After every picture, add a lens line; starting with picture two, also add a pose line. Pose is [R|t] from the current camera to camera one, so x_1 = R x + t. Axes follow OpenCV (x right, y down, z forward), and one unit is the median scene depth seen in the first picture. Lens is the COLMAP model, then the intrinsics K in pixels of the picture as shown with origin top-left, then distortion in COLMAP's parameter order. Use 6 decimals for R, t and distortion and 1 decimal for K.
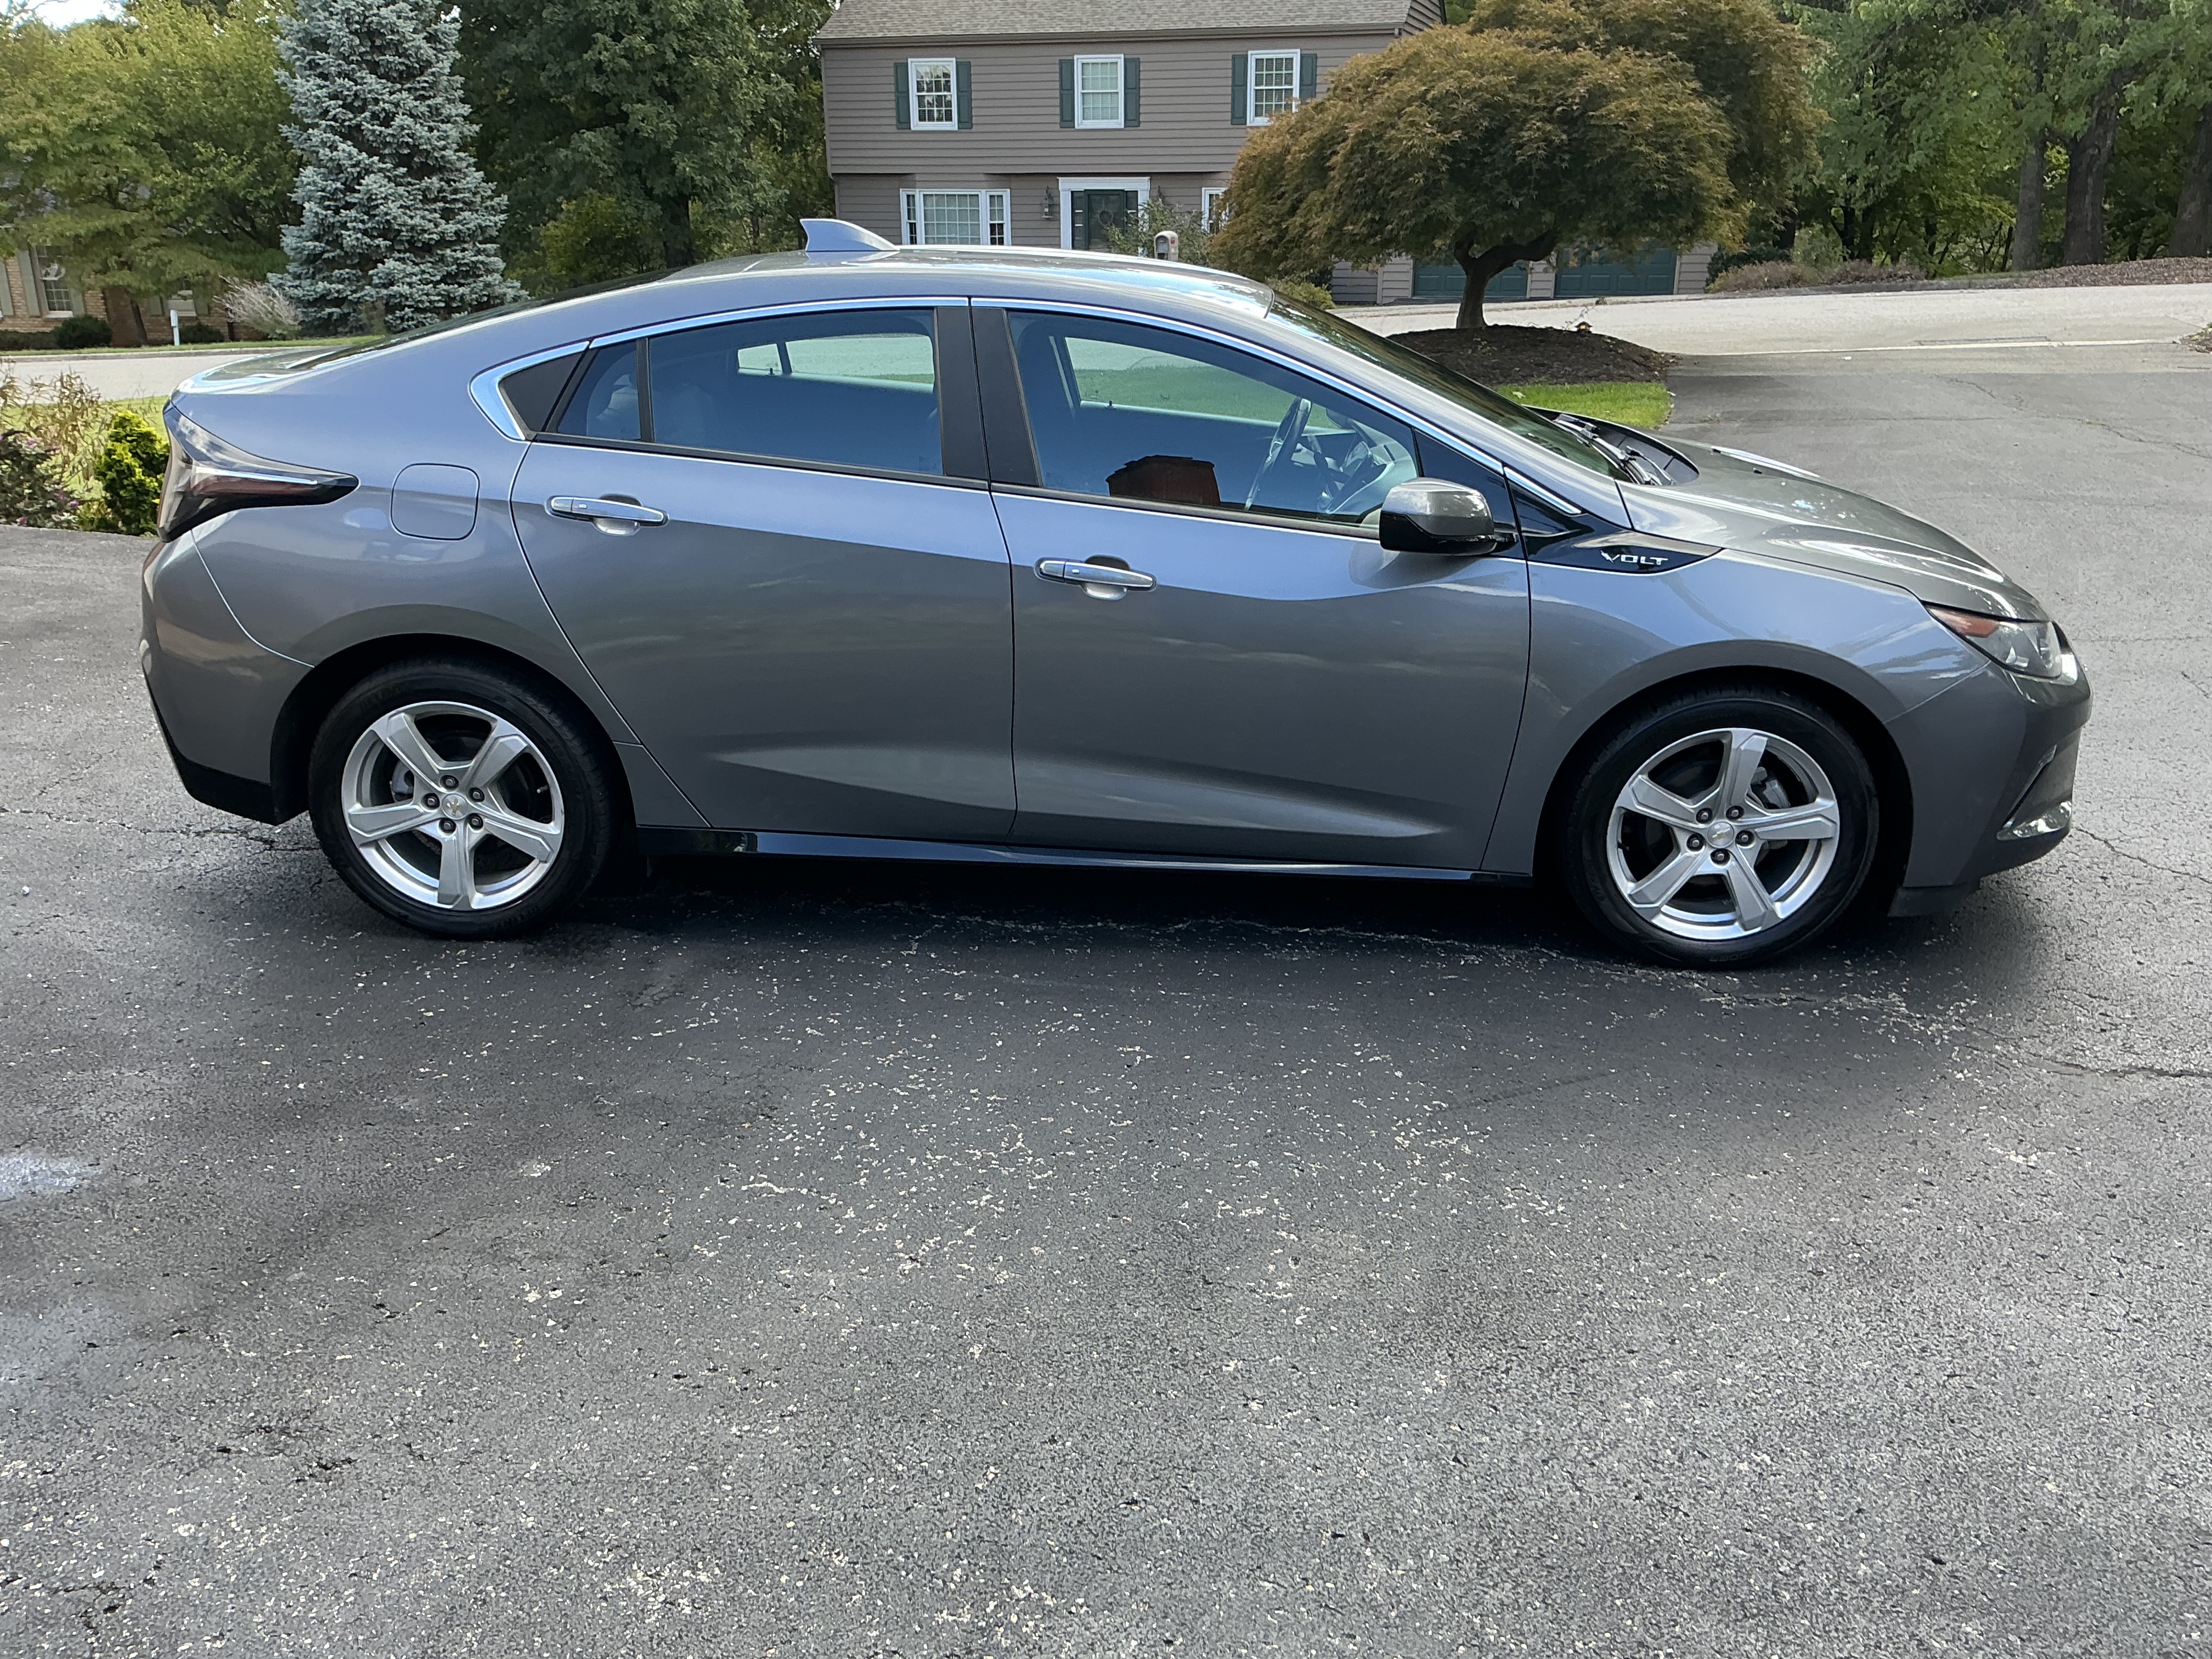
lens RADIAL K [[2200.4, 0, 1106.0], [0, 2200.4, 829.5], [0, 0, 1]] dist [-0.089932, 0.107130]
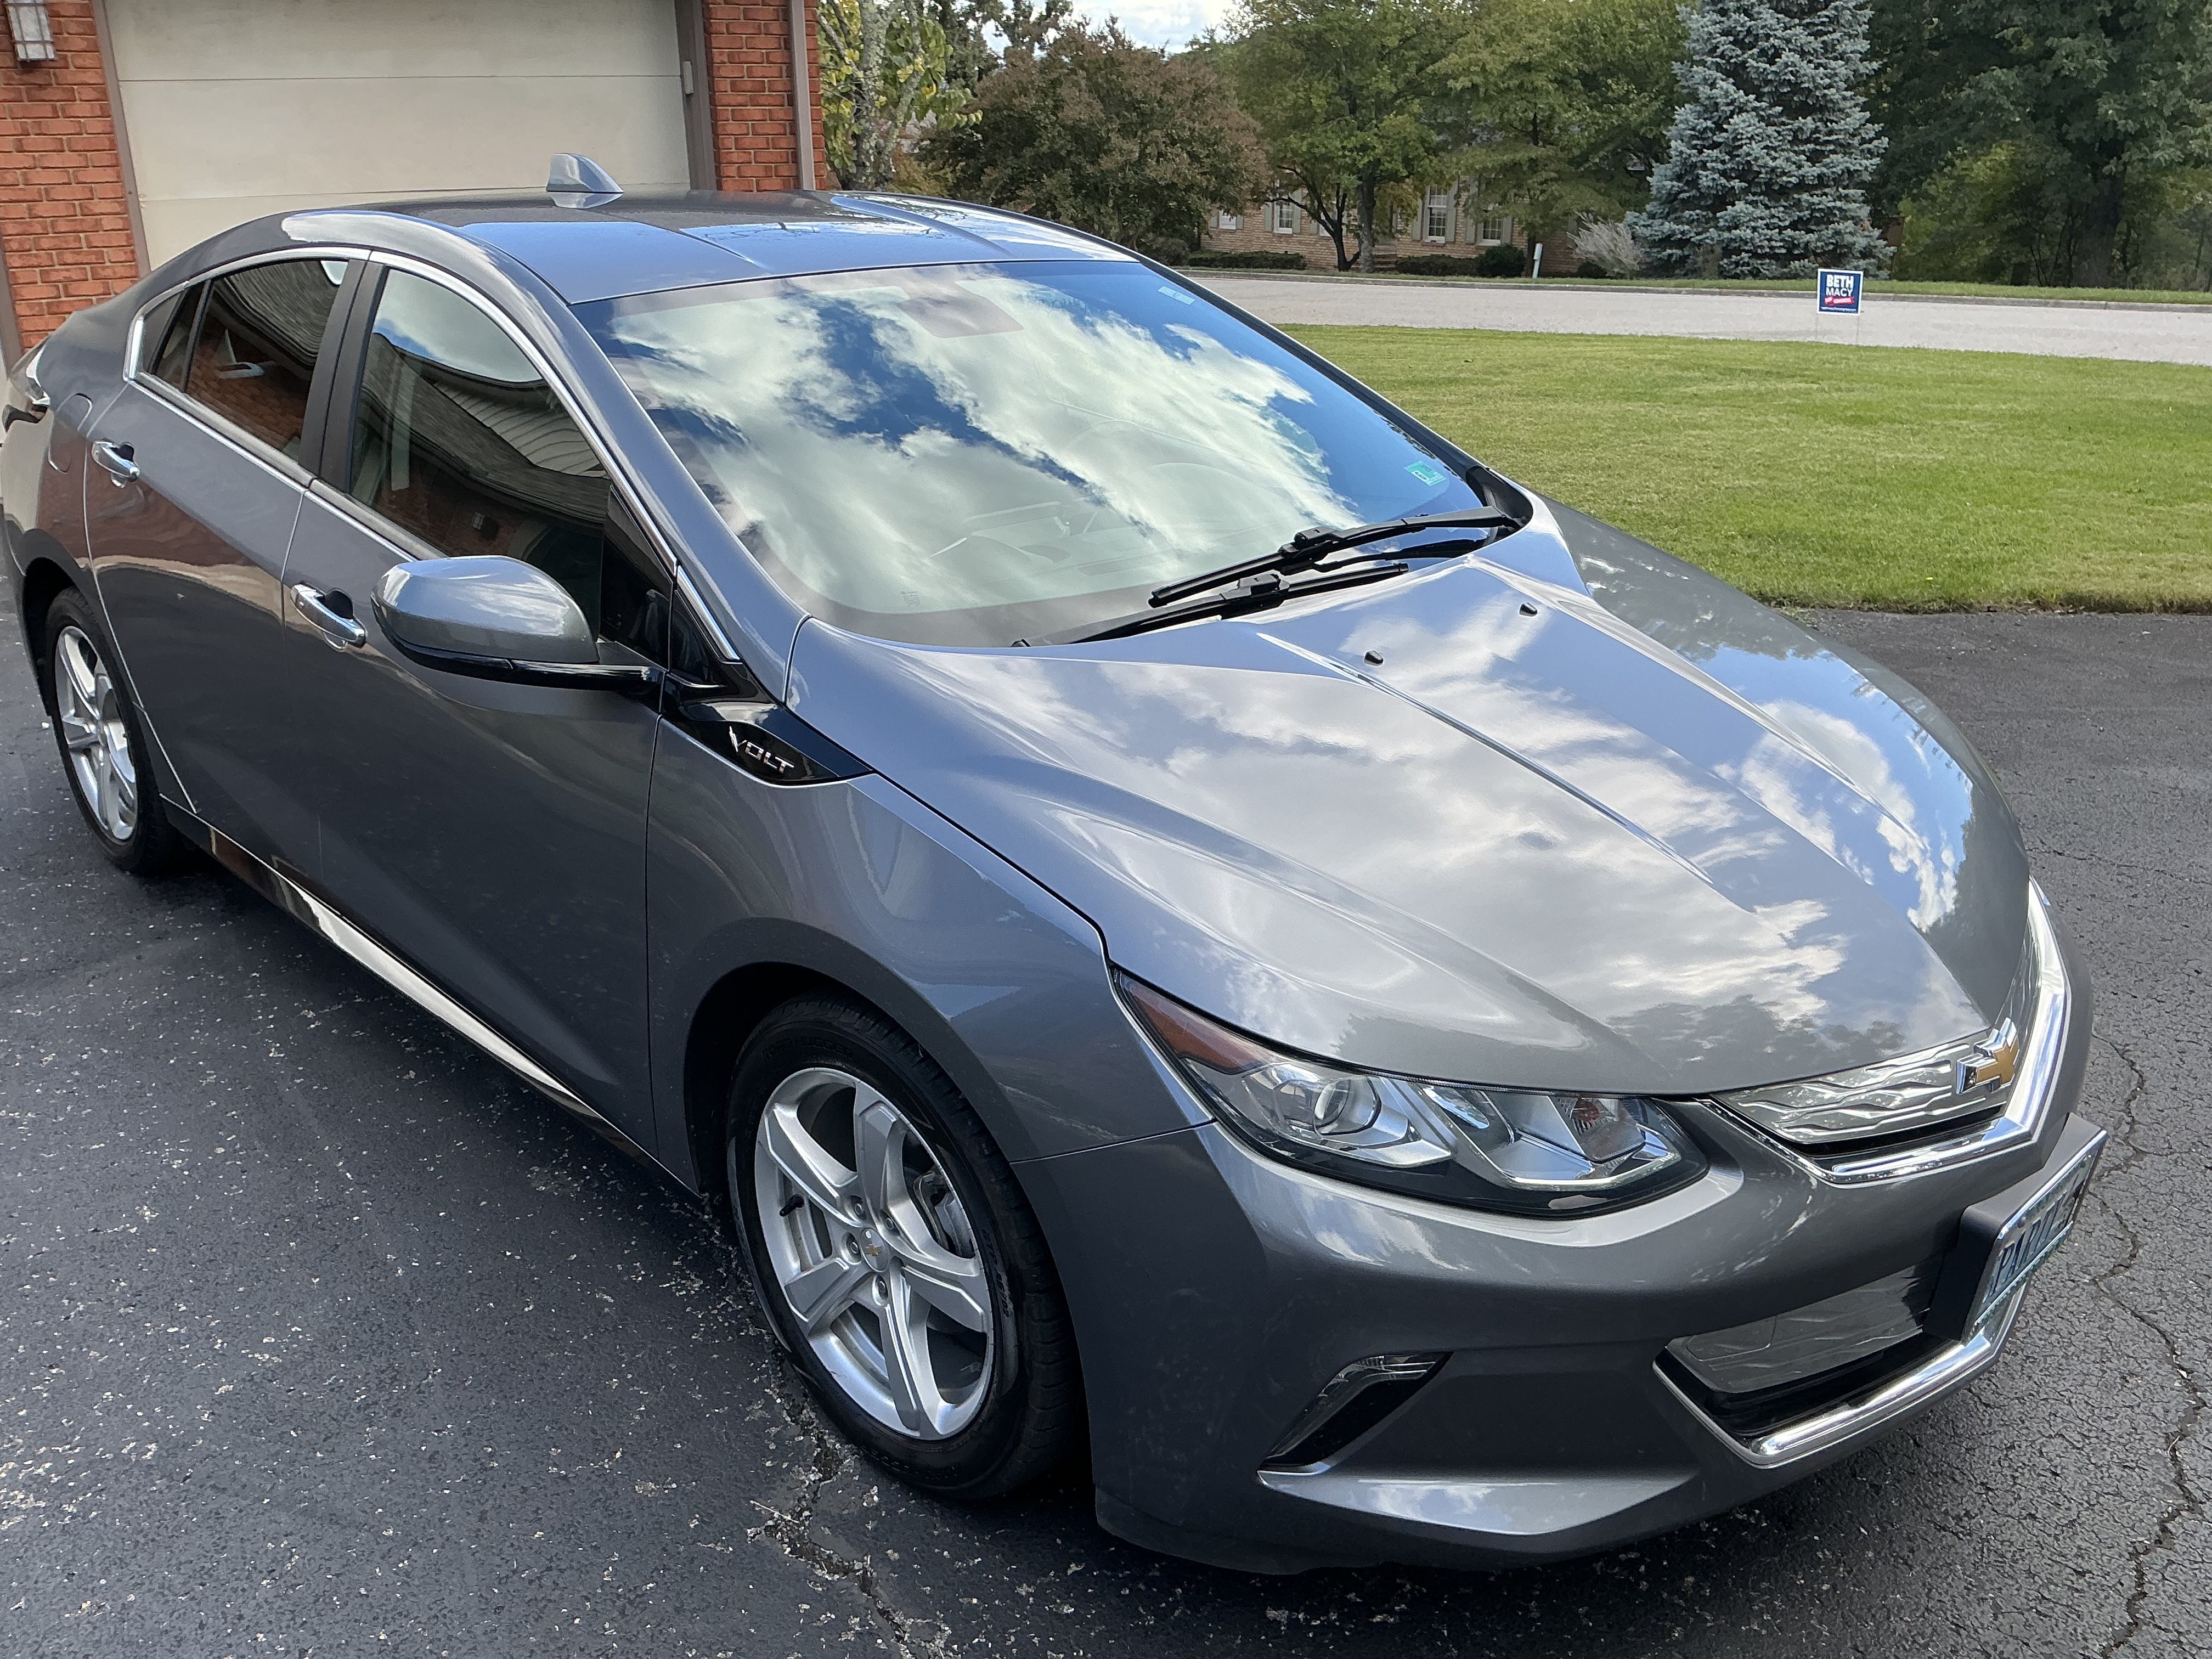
lens RADIAL K [[2200.4, 0, 1106.0], [0, 2200.4, 829.5], [0, 0, 1]] dist [-0.089932, 0.107130]
pose [[0.779702, 0.191613, -0.596111, 0.077318], [-0.176302, 0.980691, 0.084632, -0.019684], [0.600818, 0.039108, 0.798429, 0.065952]]
